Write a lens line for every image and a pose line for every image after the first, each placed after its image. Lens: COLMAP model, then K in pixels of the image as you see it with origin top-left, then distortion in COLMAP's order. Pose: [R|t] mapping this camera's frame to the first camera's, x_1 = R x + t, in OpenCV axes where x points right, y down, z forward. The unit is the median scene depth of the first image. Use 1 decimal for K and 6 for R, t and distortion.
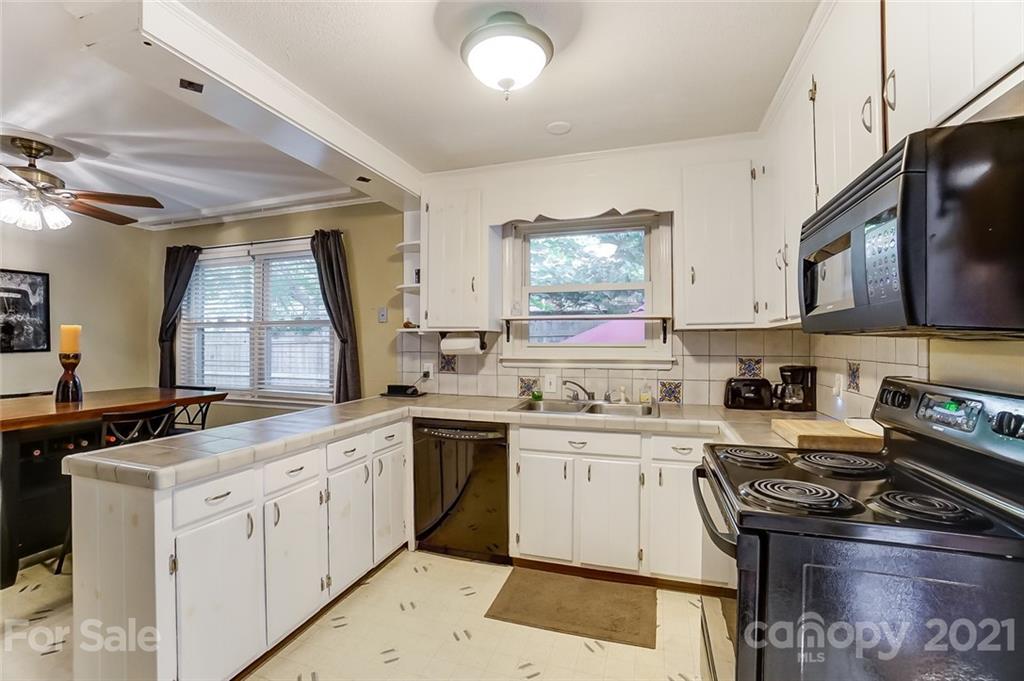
lens RADIAL K [[458.1, 0, 496.8], [0, 458.1, 338.7], [0, 0, 1]] dist [-0.051238, 0.017366]
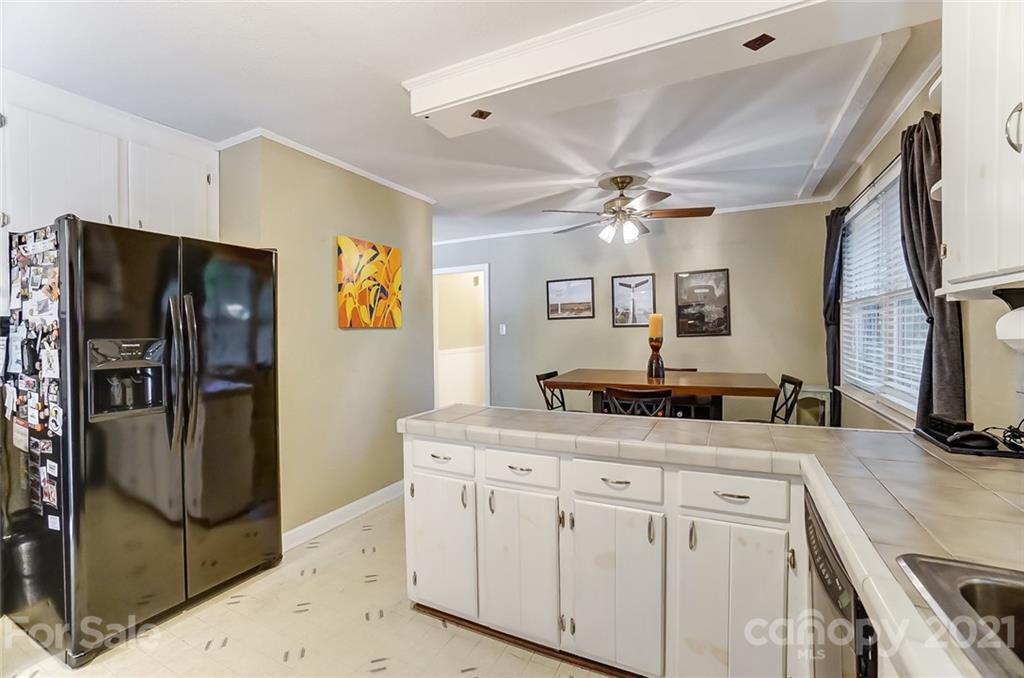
lens RADIAL K [[458.1, 0, 505.7], [0, 458.1, 337.2], [0, 0, 1]] dist [-0.051238, 0.017366]
pose [[-0.137856, 0.012570, -0.990373, 0.276896], [0.022693, 0.999697, 0.009529, 0.009716], [0.990192, -0.021161, -0.138099, 0.653948]]
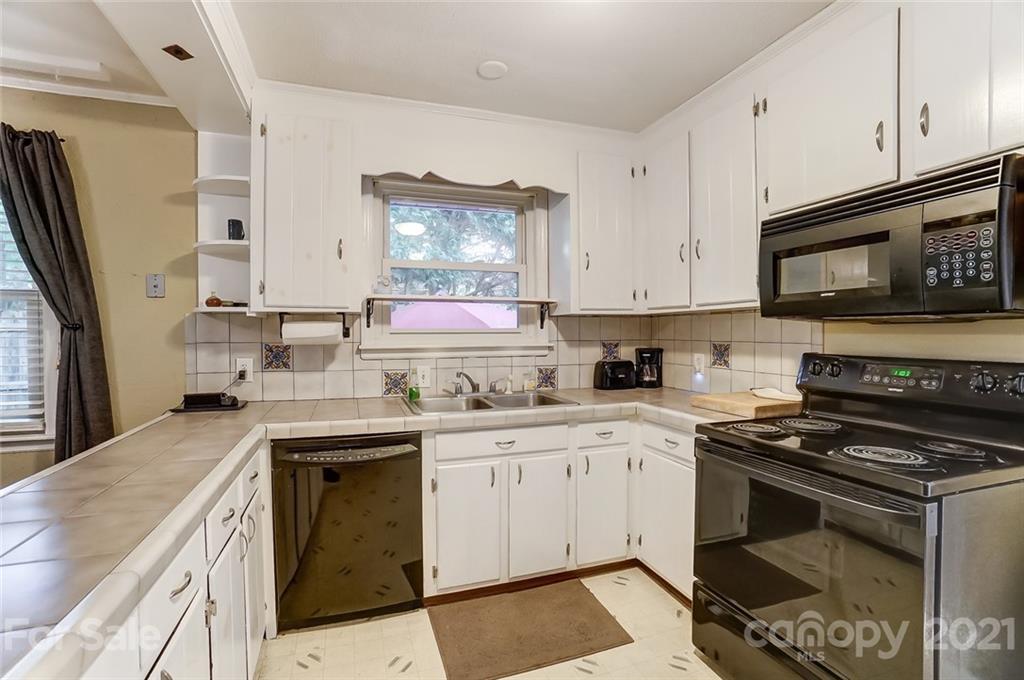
lens RADIAL K [[458.1, 0, 496.8], [0, 458.1, 337.1], [0, 0, 1]] dist [-0.051238, 0.017366]
pose [[0.799790, -0.010883, 0.600181, -0.267305], [-0.001273, 0.999803, 0.019826, 0.007610], [-0.600278, -0.016621, 0.799619, 0.238926]]
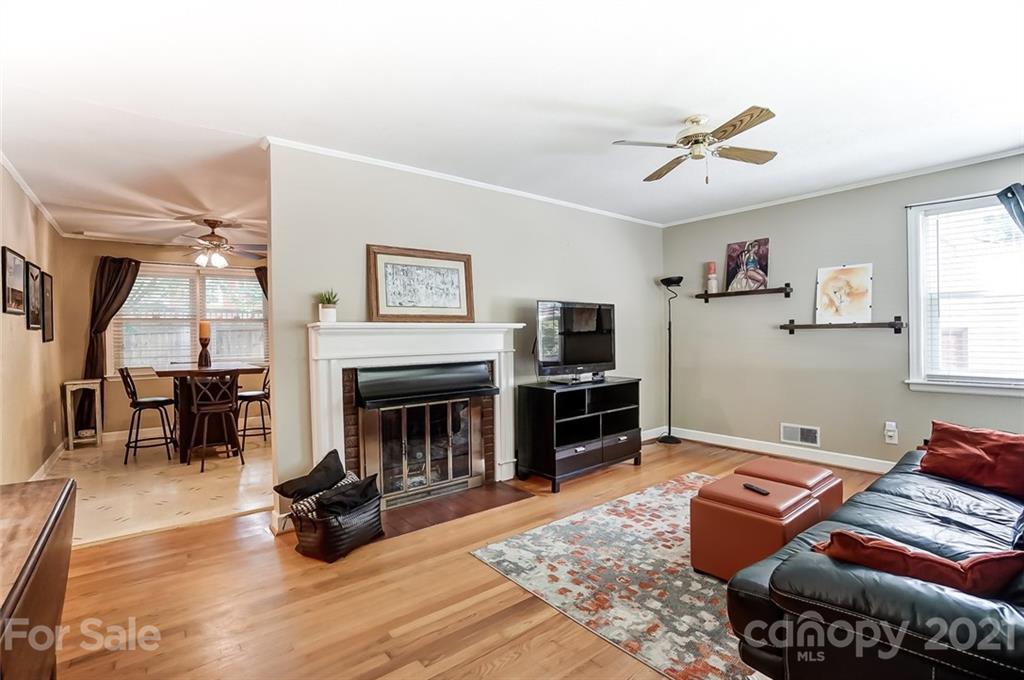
lens RADIAL K [[458.1, 0, 495.1], [0, 458.1, 337.7], [0, 0, 1]] dist [-0.051238, 0.017366]
pose [[0.556174, -0.017588, 0.830880, -1.511816], [0.010343, 0.999845, 0.014241, 0.018156], [-0.831001, 0.000674, 0.556270, -0.761799]]
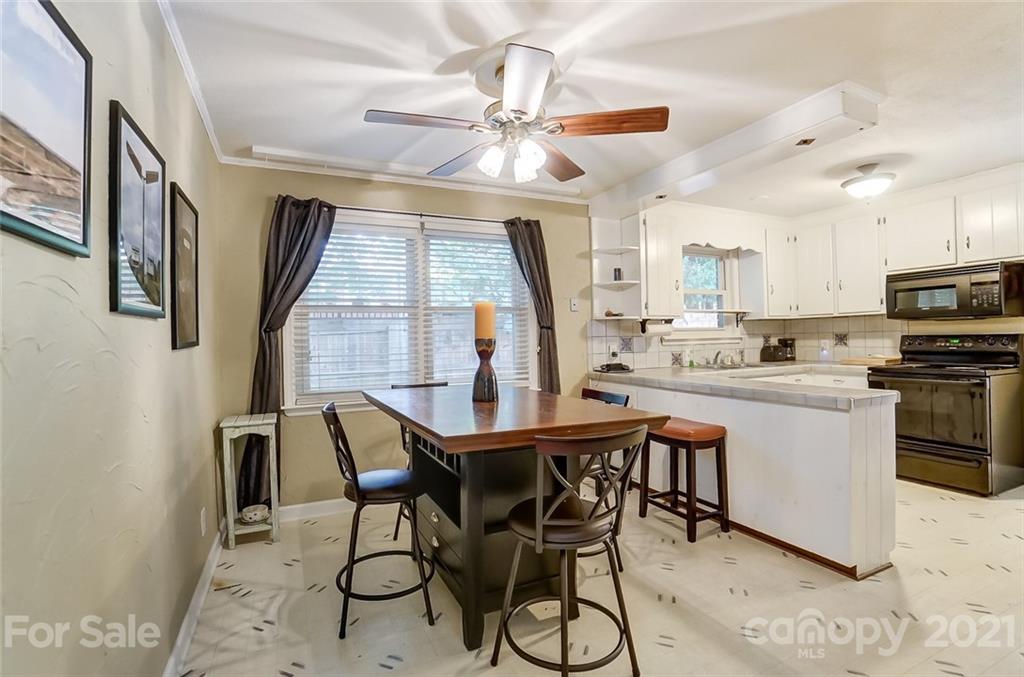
lens RADIAL K [[458.1, 0, 504.9], [0, 458.1, 337.7], [0, 0, 1]] dist [-0.051238, 0.017366]
pose [[0.725135, -0.013413, 0.688476, -1.265394], [0.014677, 0.999884, 0.004021, 0.025021], [-0.688450, 0.007189, 0.725248, 0.329462]]
